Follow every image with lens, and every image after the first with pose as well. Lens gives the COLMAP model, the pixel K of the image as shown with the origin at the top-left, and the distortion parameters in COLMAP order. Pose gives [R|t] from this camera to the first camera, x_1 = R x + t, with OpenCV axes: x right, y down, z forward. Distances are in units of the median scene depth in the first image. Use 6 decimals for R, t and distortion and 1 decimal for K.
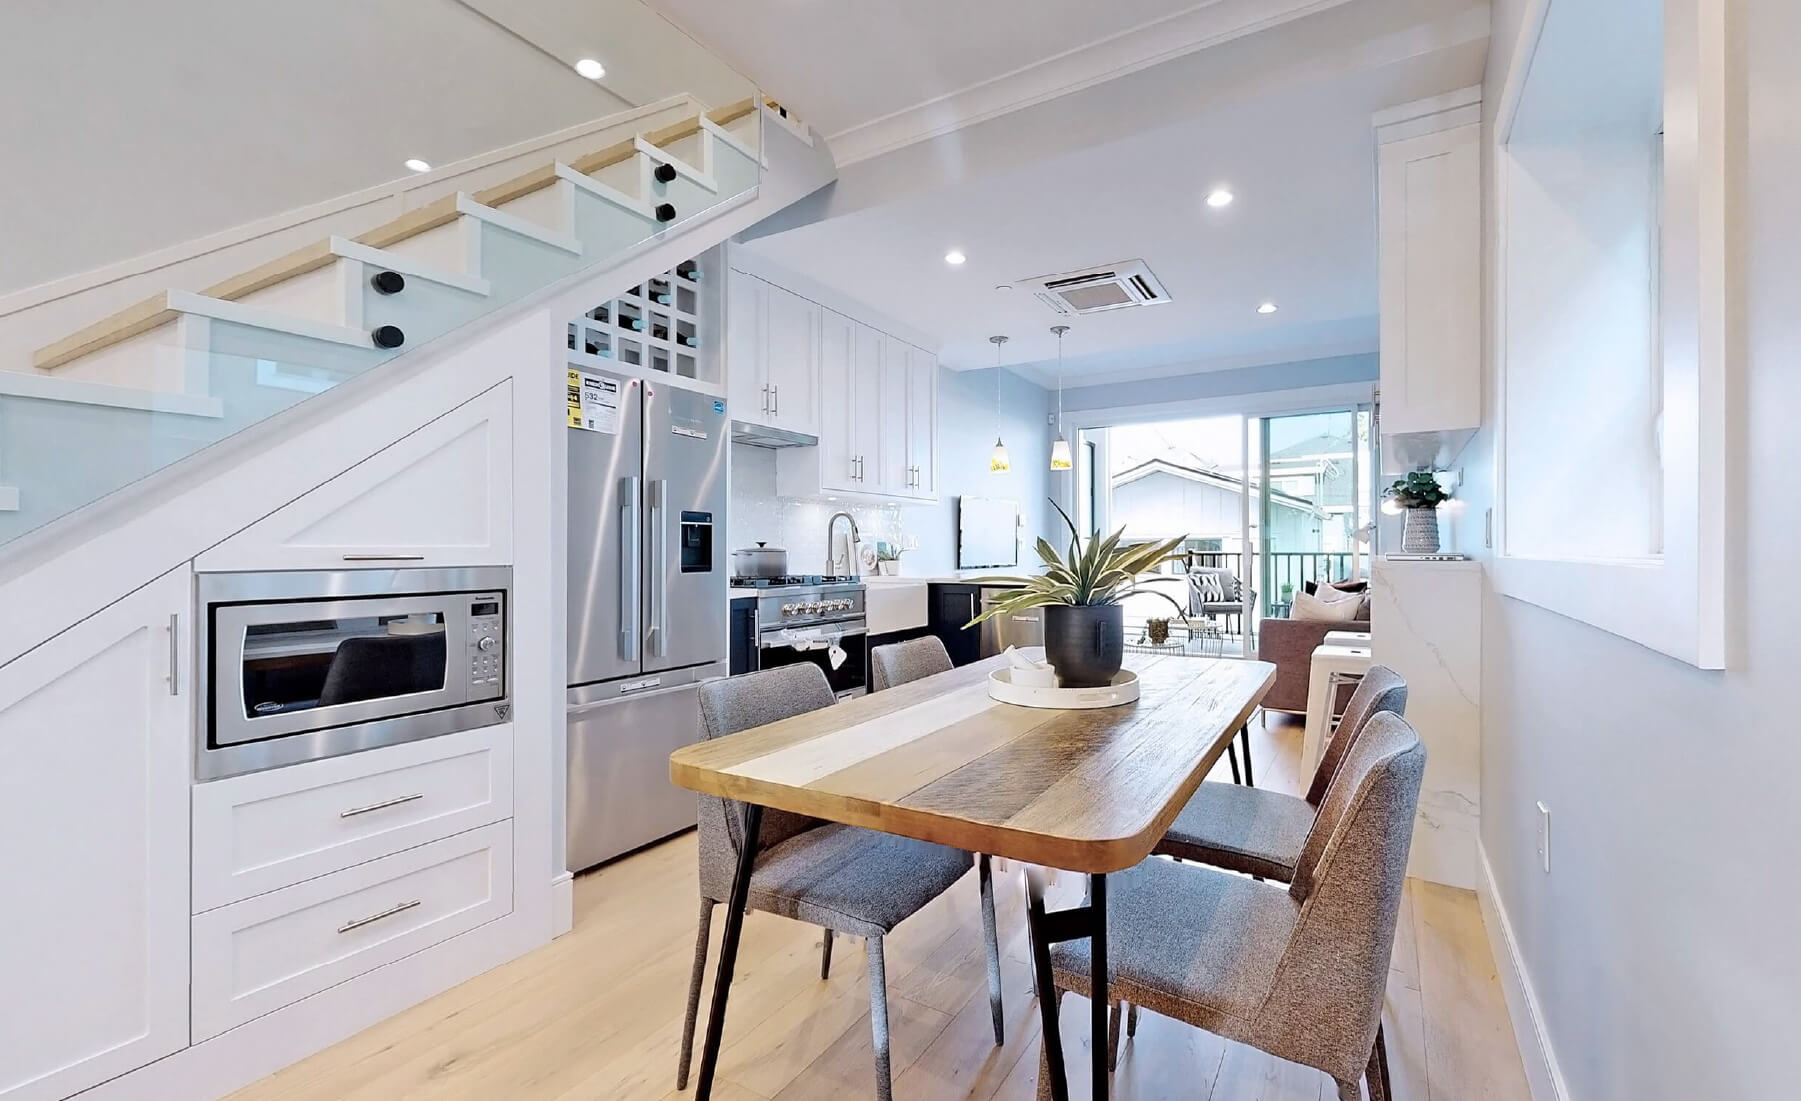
lens RADIAL K [[810.1, 0, 900.5], [0, 810.1, 550.5], [0, 0, 1]] dist [-0.000055, -0.000012]
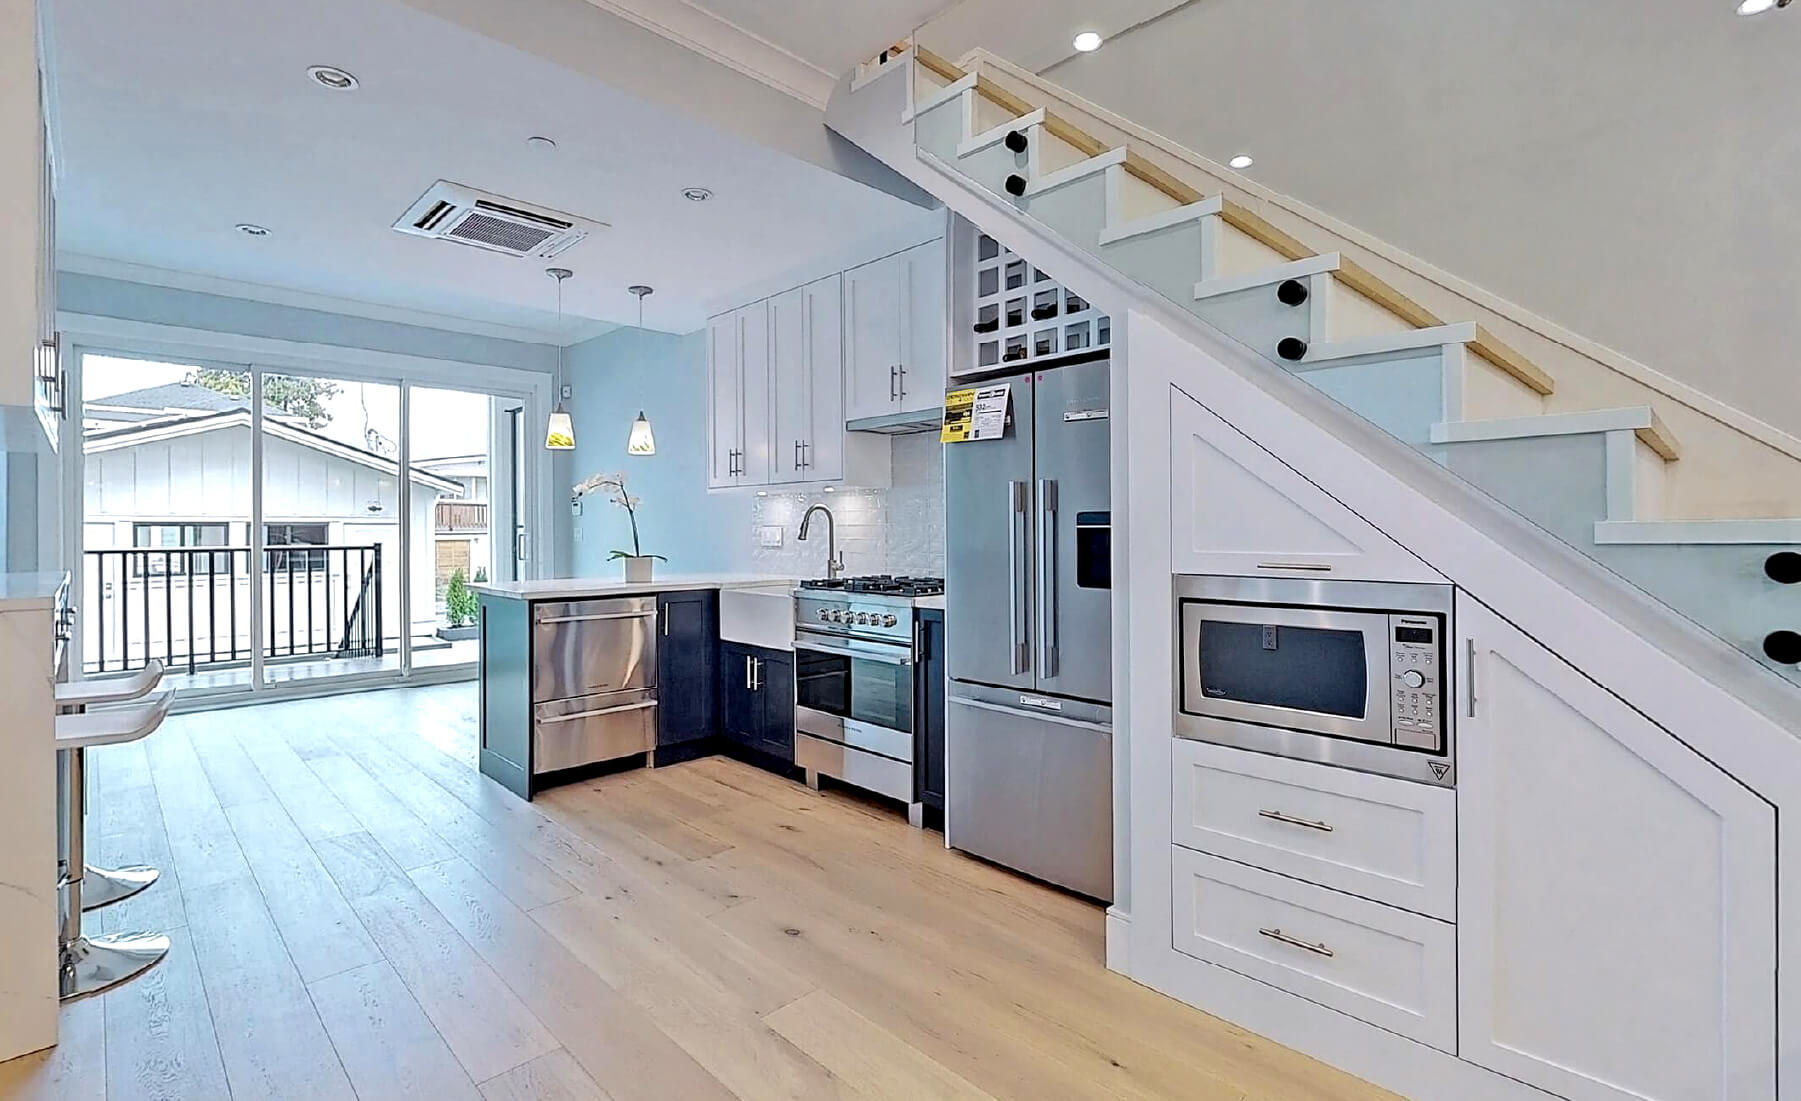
lens RADIAL K [[810.1, 0, 900.5], [0, 810.1, 550.5], [0, 0, 1]] dist [-0.000055, -0.000012]
pose [[-0.248858, -0.006616, -0.968518, 0.427143], [-0.019798, 0.999802, -0.001743, -0.000796], [0.968338, 0.018741, -0.248939, 0.752261]]
